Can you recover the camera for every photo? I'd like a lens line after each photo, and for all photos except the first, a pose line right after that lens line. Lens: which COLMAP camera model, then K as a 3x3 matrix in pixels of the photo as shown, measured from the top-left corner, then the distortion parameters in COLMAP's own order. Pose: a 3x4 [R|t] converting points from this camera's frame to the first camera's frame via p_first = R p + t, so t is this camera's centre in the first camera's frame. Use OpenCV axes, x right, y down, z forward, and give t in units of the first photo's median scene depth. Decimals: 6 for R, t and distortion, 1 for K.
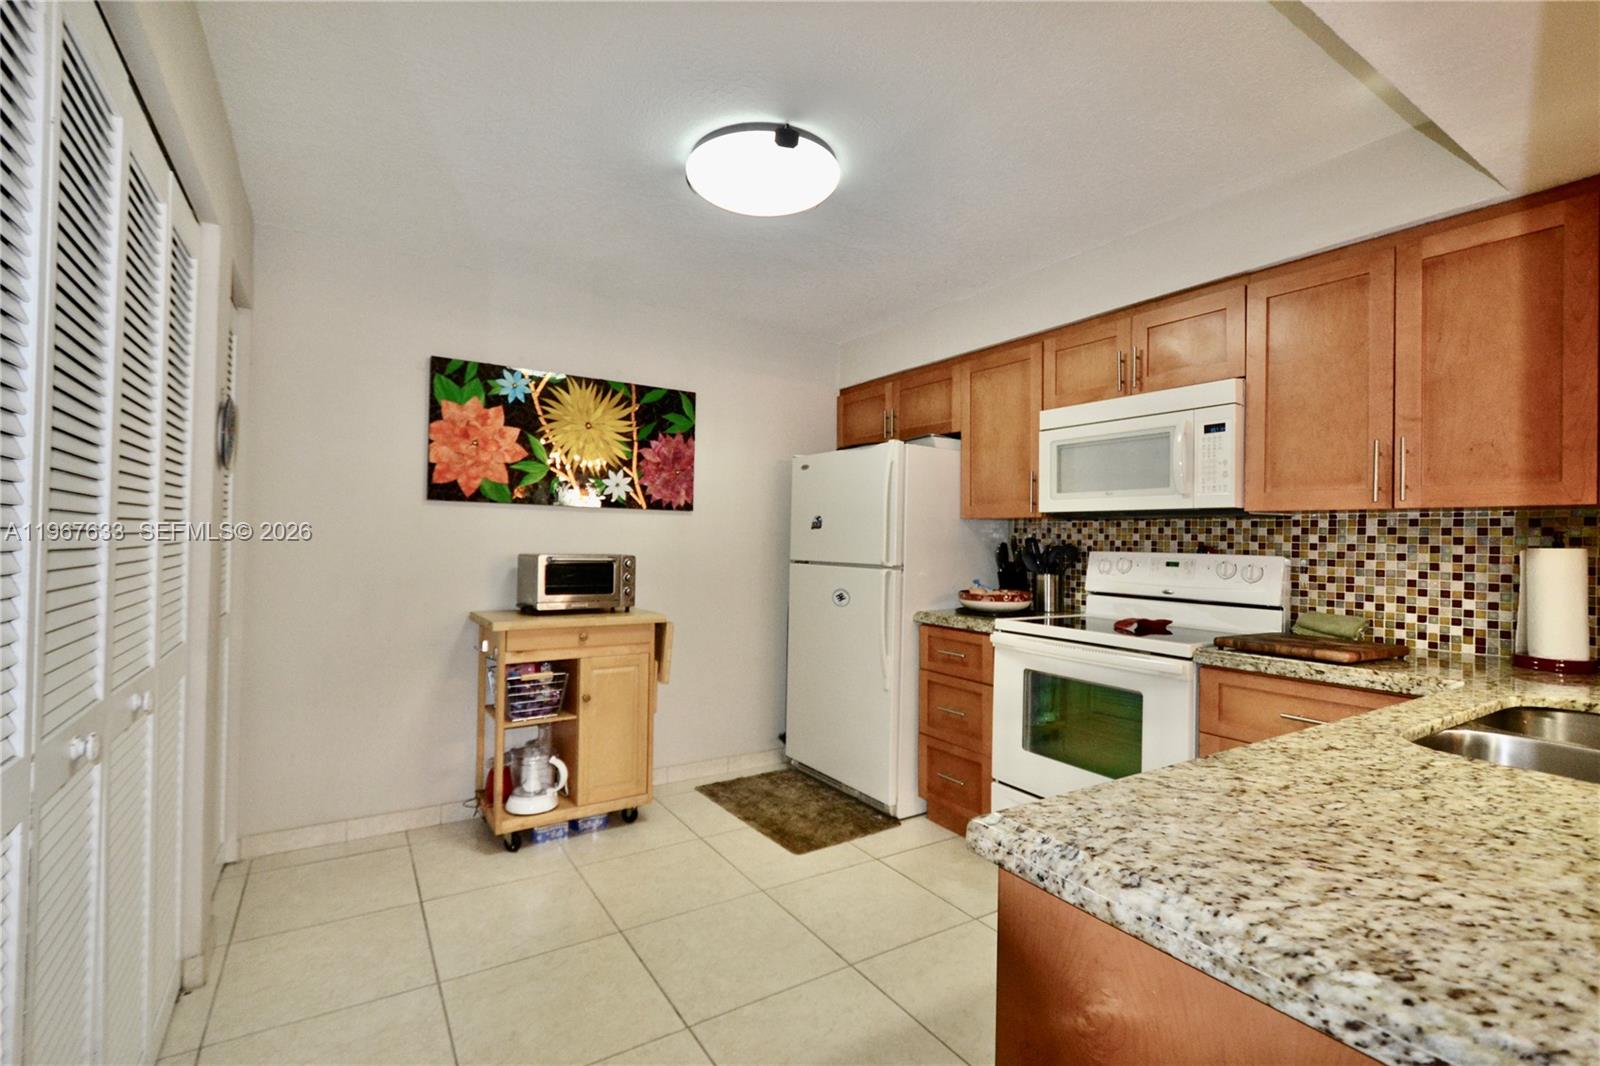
lens RADIAL K [[714.0, 0, 792.0], [0, 714.0, 534.2], [0, 0, 1]] dist [-0.000137, -0.002727]
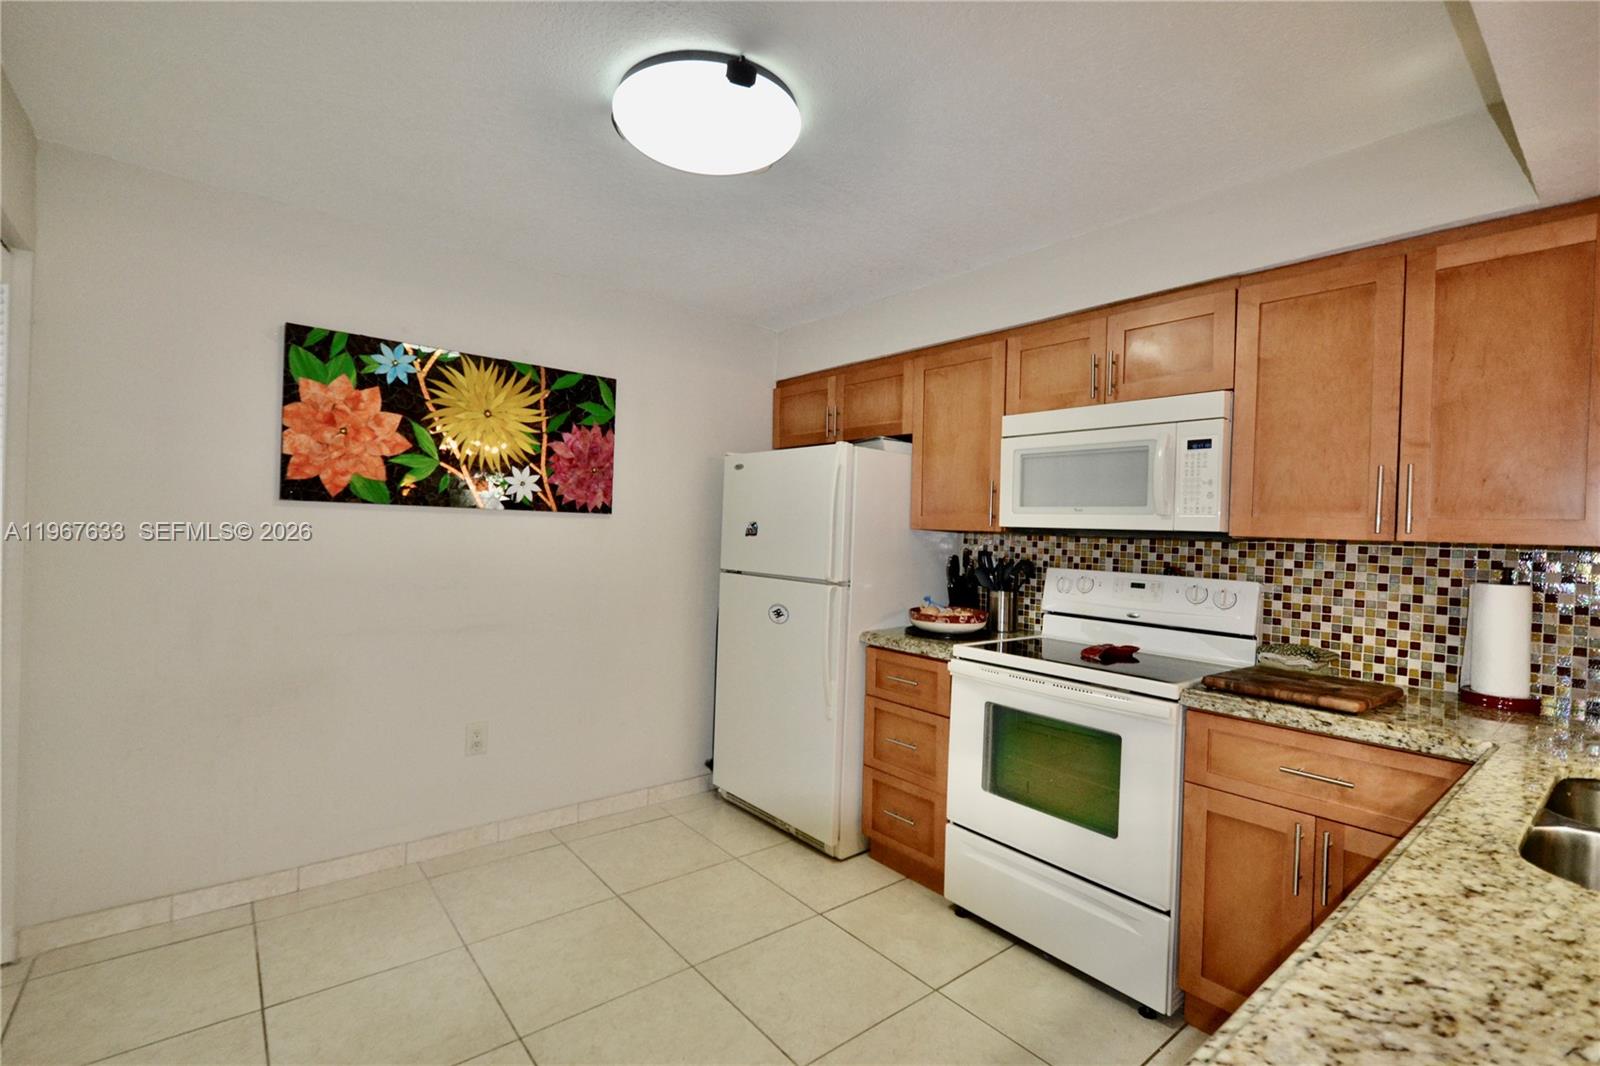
lens RADIAL K [[714.0, 0, 794.5], [0, 714.0, 534.6], [0, 0, 1]] dist [-0.000137, -0.002727]
pose [[0.992560, 0.013193, 0.121039, -0.025951], [-0.015512, 0.999713, 0.018234, -0.033149], [-0.120764, -0.019976, 0.992480, 0.121882]]
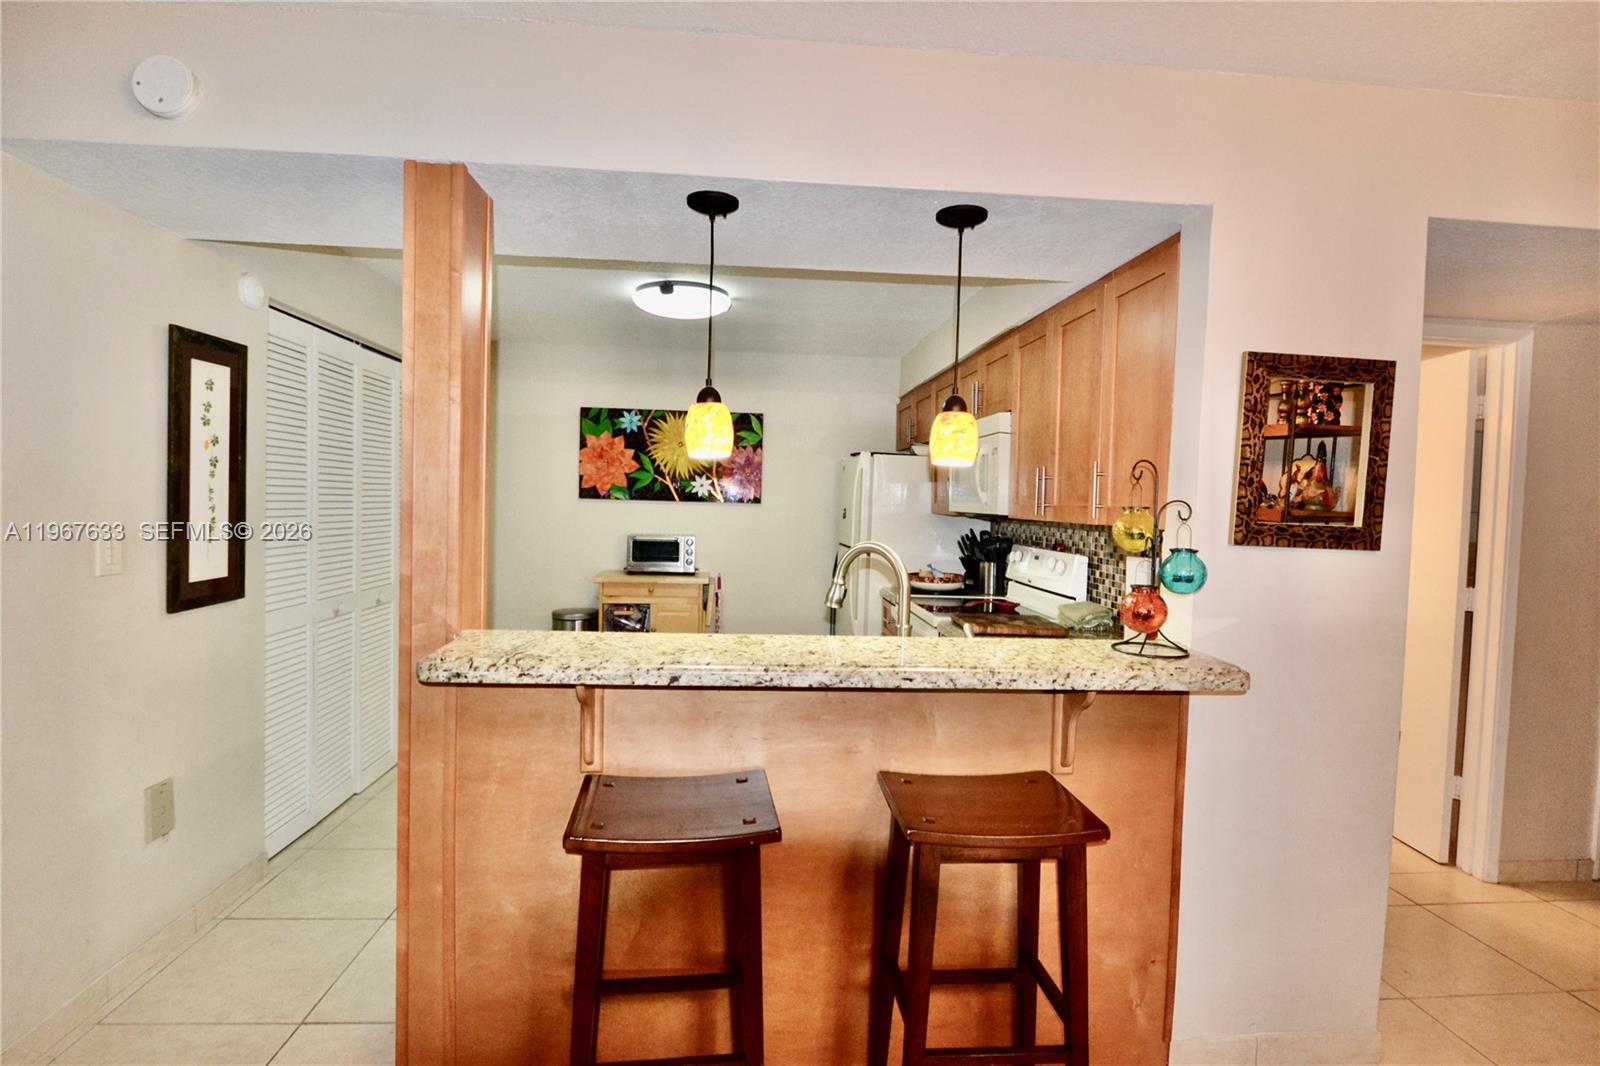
lens RADIAL K [[773.8, 0, 796.4], [0, 773.8, 533.9], [0, 0, 1]] dist [-0.003439, -0.000043]
pose [[0.881911, 0.025377, -0.470733, 0.744505], [-0.005529, 0.999038, 0.043498, -0.048076], [0.471384, -0.035759, 0.881203, -0.298650]]
